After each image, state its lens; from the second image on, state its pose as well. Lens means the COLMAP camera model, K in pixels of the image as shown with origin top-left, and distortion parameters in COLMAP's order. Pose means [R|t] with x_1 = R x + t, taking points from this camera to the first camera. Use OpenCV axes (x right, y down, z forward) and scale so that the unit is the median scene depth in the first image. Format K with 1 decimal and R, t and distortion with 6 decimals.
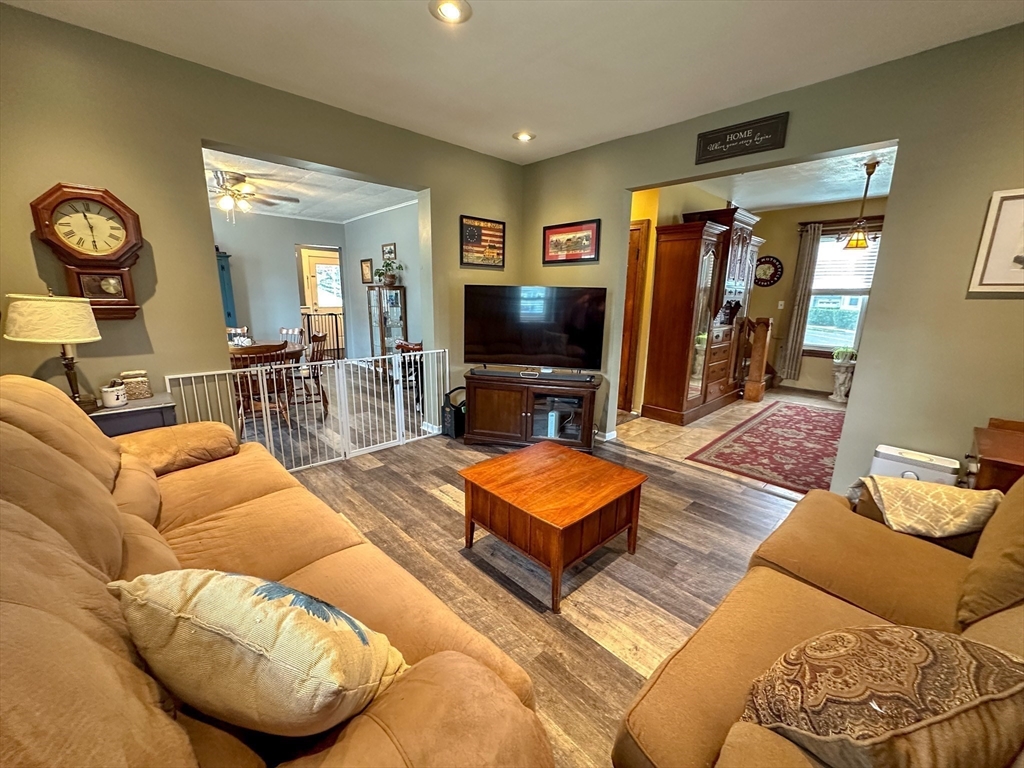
lens RADIAL K [[407.6, 0, 512.6], [0, 407.6, 382.4], [0, 0, 1]] dist [0.000696, 0.000370]
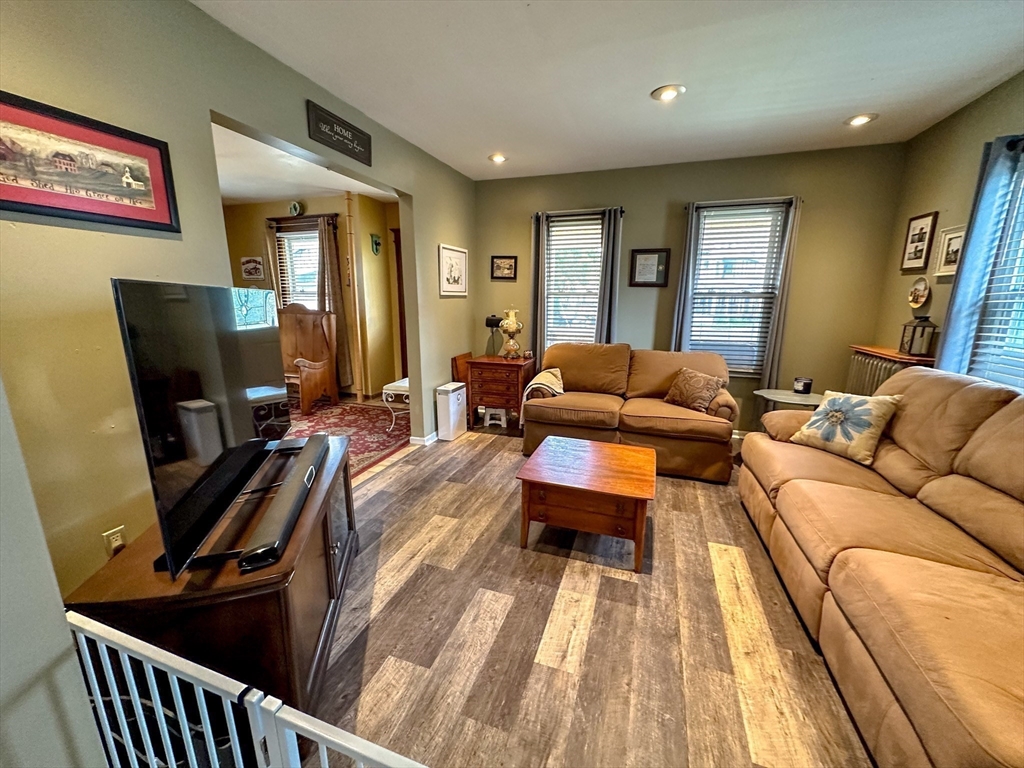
lens RADIAL K [[407.6, 0, 511.0], [0, 407.6, 382.9], [0, 0, 1]] dist [0.000696, 0.000370]
pose [[-0.450609, -0.204631, 0.868952, -0.539554], [0.177361, 0.933449, 0.311794, -0.270783], [-0.874925, 0.294616, -0.384327, 1.133521]]
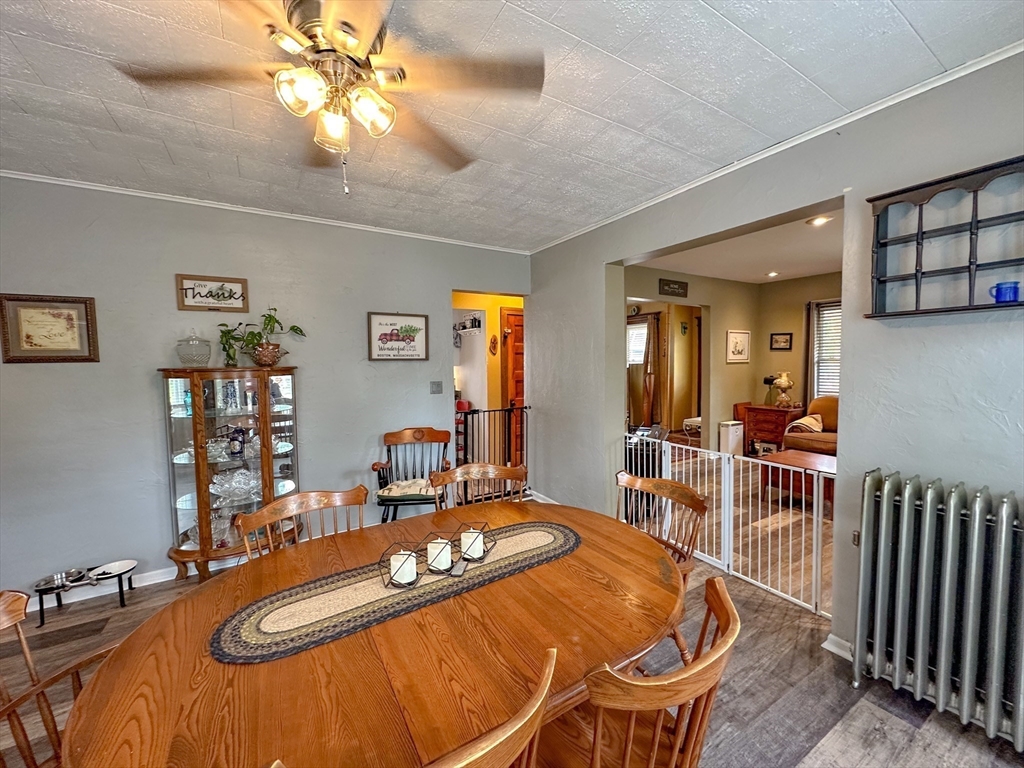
lens RADIAL K [[407.6, 0, 516.8], [0, 407.6, 382.5], [0, 0, 1]] dist [0.000696, 0.000370]
pose [[0.214119, -0.070171, 0.974284, -1.467668], [0.223431, 0.974492, 0.021082, -0.345427], [-0.950911, 0.213172, 0.224336, 1.307378]]
